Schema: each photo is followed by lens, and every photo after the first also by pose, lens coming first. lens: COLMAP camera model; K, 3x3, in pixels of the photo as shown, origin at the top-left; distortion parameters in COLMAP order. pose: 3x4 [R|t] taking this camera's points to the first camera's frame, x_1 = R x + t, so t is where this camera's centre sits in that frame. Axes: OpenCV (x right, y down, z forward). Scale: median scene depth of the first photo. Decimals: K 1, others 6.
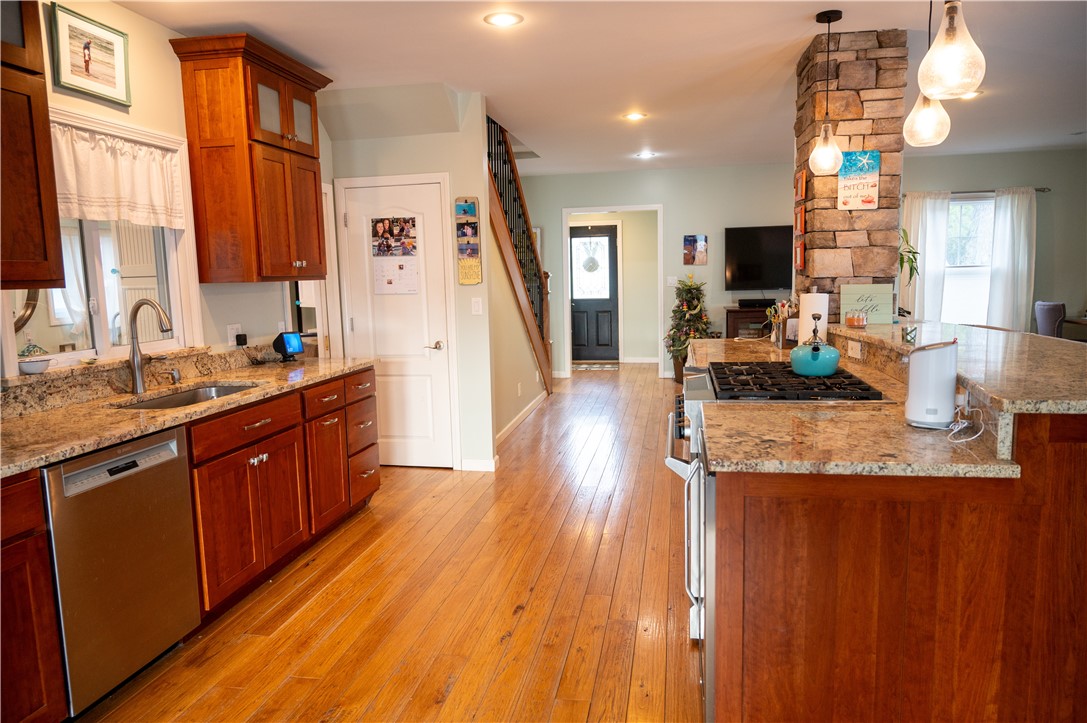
lens RADIAL K [[722.0, 0, 540.9], [0, 722.0, 363.6], [0, 0, 1]] dist [-0.014338, 0.004967]
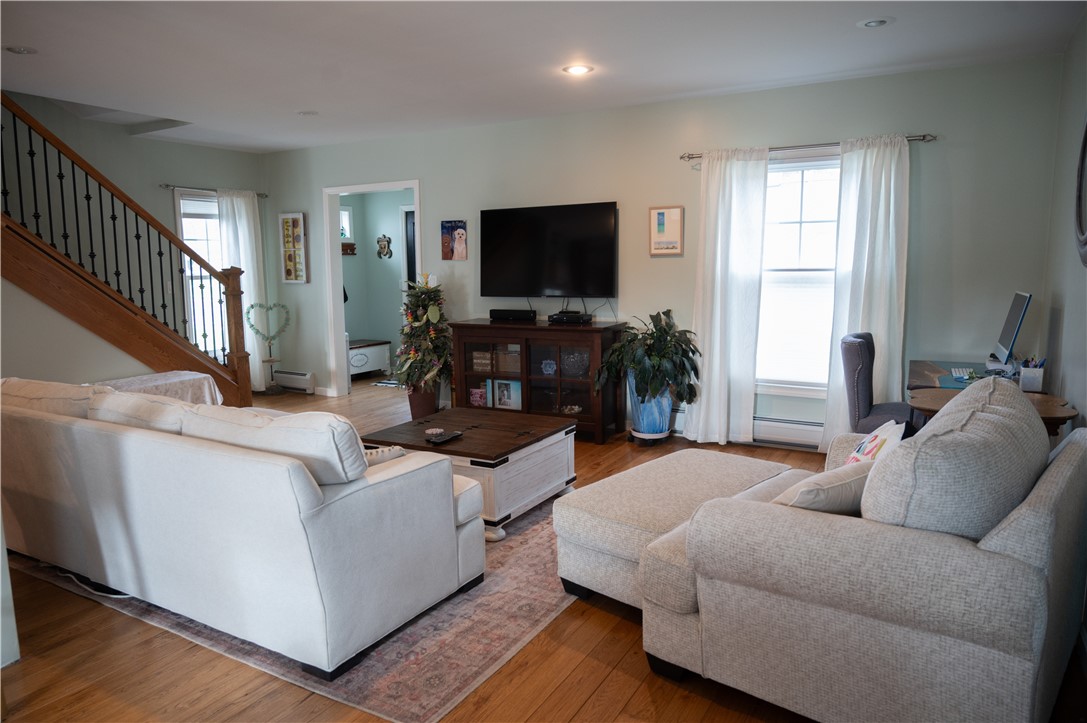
lens RADIAL K [[722.0, 0, 537.8], [0, 722.0, 371.5], [0, 0, 1]] dist [-0.014338, 0.004967]
pose [[0.942045, 0.065560, -0.329018, 1.225958], [-0.053560, 0.997531, 0.045413, -0.135471], [0.331183, -0.025159, 0.943231, 0.717059]]
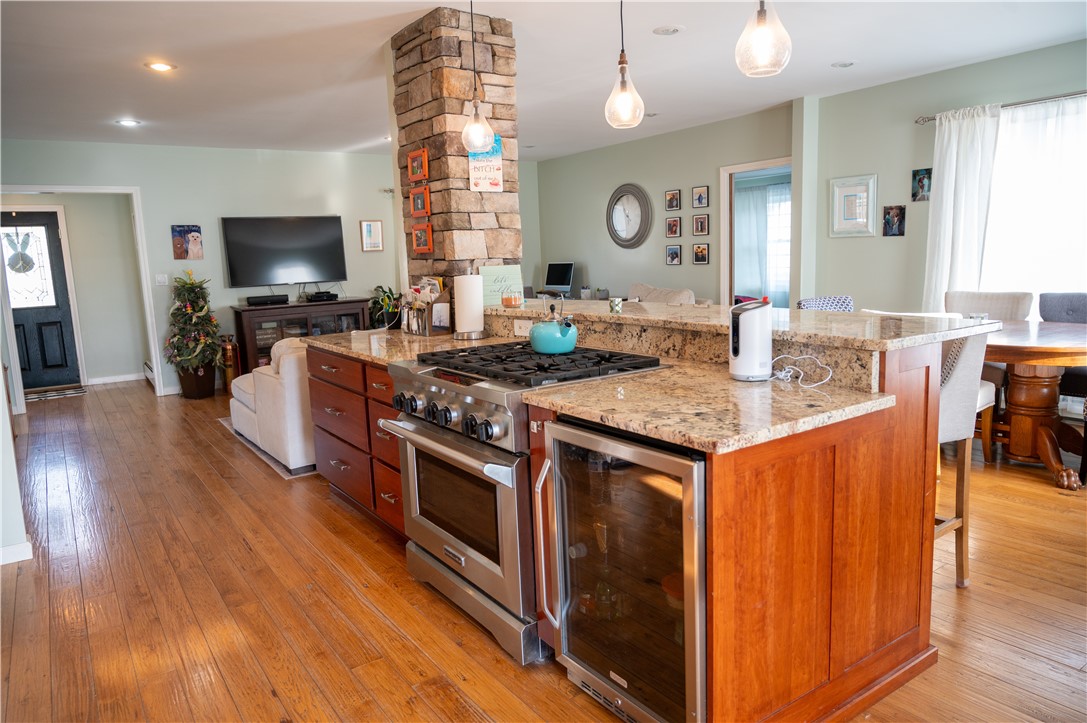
lens RADIAL K [[722.0, 0, 536.2], [0, 722.0, 359.4], [0, 0, 1]] dist [-0.014338, 0.004967]
pose [[0.704401, -0.105197, 0.701964, -0.241707], [0.111326, 0.993091, 0.037113, -0.010612], [-0.701018, 0.052004, 0.711245, 0.242916]]
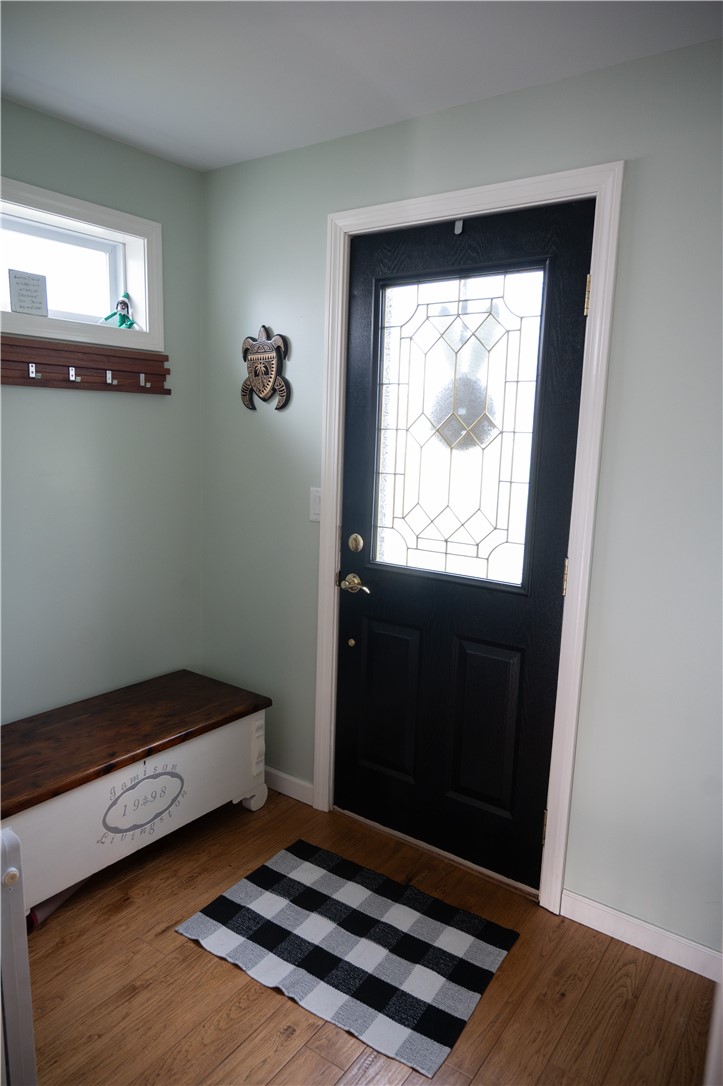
lens RADIAL K [[721.4, 0, 364.1], [0, 721.4, 539.4], [0, 0, 1]] dist [-0.014338, 0.004967]
pose [[0.907317, 0.132994, -0.398858, 0.356660], [-0.105665, 0.990334, 0.089850, -0.314567], [0.406952, -0.039377, 0.912600, 2.147839]]
